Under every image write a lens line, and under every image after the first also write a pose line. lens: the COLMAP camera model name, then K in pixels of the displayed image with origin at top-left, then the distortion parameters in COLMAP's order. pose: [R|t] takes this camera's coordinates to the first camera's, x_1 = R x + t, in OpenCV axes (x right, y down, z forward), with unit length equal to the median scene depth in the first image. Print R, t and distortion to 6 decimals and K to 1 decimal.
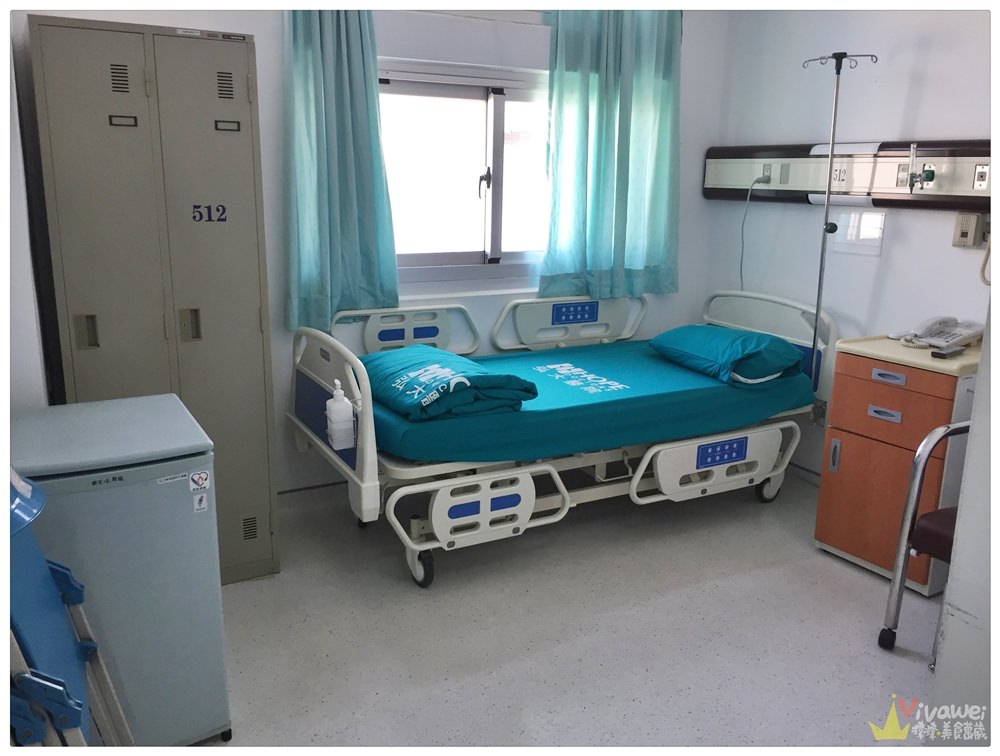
lens RADIAL K [[835.2, 0, 505.0], [0, 835.2, 372.3], [0, 0, 1]] dist [0.086768, -0.114359]
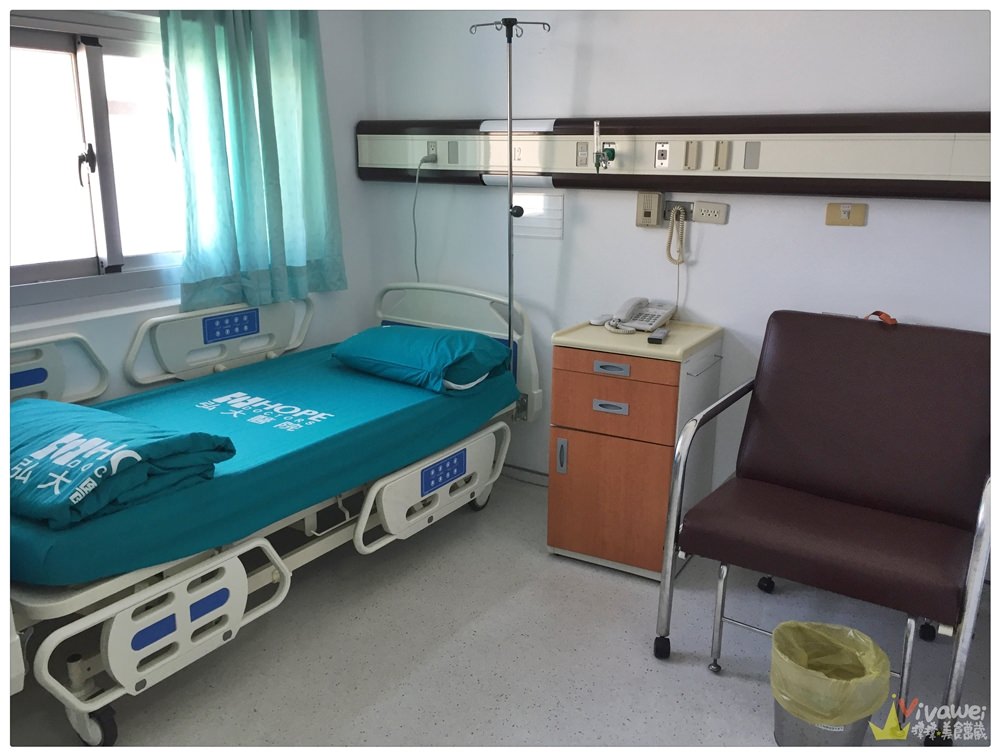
lens RADIAL K [[835.2, 0, 505.0], [0, 835.2, 372.3], [0, 0, 1]] dist [0.086768, -0.114359]
pose [[0.879120, -0.131477, 0.458107, -0.072685], [0.117156, 0.991319, 0.059684, -0.051794], [-0.461977, 0.001201, 0.886891, 0.187270]]
